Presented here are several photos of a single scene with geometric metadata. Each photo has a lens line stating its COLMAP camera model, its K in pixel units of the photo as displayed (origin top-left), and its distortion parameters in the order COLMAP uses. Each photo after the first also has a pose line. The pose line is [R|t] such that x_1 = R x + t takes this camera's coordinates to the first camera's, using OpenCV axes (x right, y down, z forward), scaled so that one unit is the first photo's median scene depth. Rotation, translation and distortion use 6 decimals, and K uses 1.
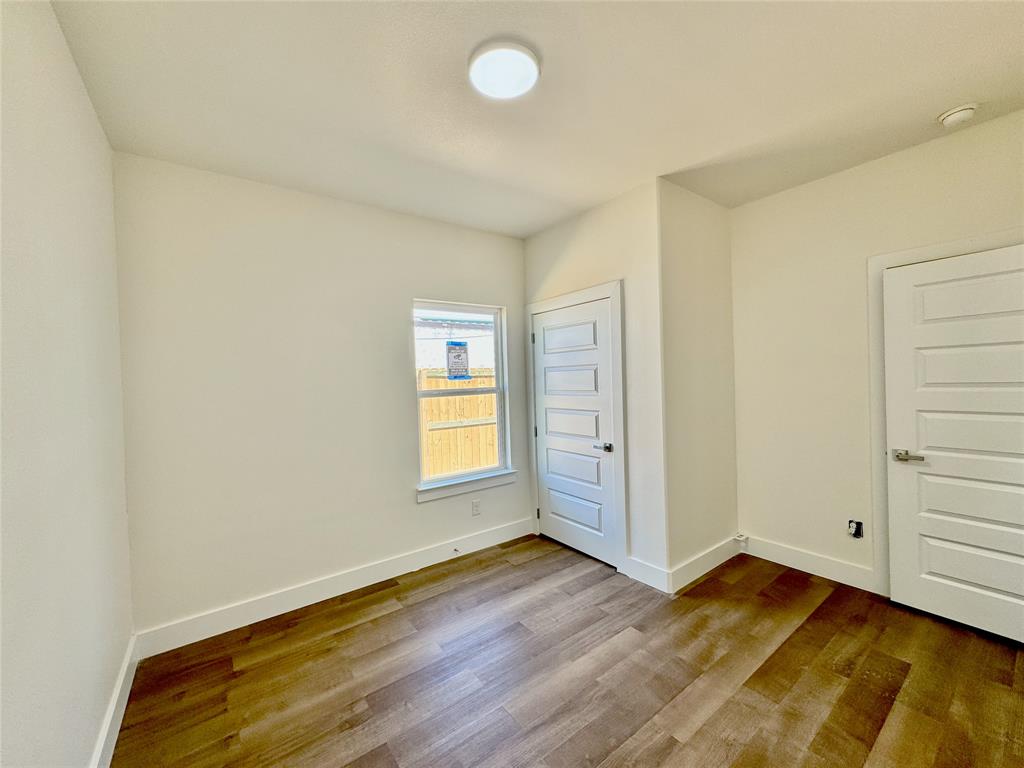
lens RADIAL K [[408.2, 0, 515.7], [0, 408.2, 377.6], [0, 0, 1]] dist [-0.001953, 0.000861]
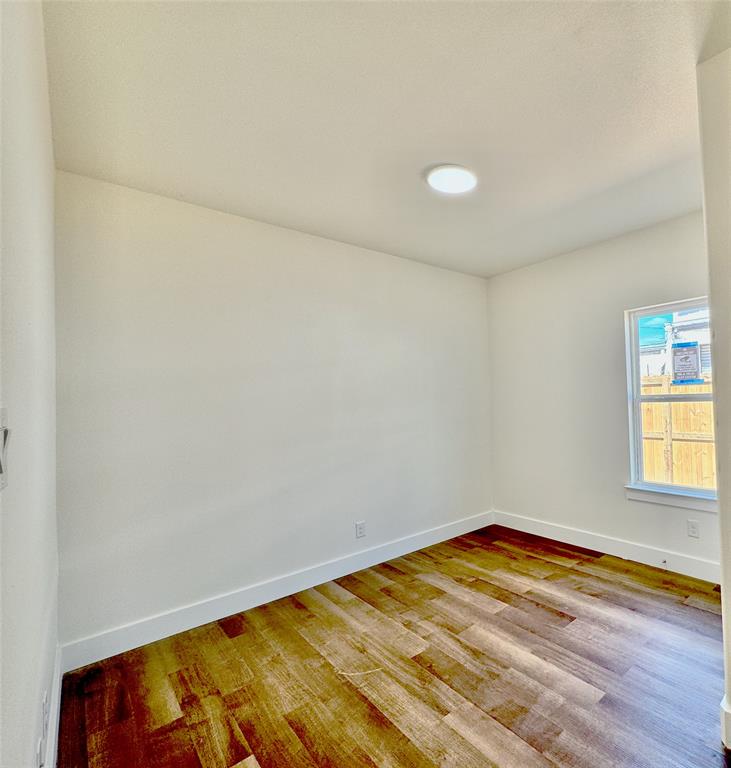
lens RADIAL K [[252.6, 0, 364.5], [0, 252.6, 389.5], [0, 0, 1]] dist [0.002175, 0.000102]
pose [[0.176461, -0.009759, -0.984259, 0.356024], [0.032897, 0.999451, -0.004011, -0.005722], [0.983758, -0.031671, 0.176685, 0.230010]]
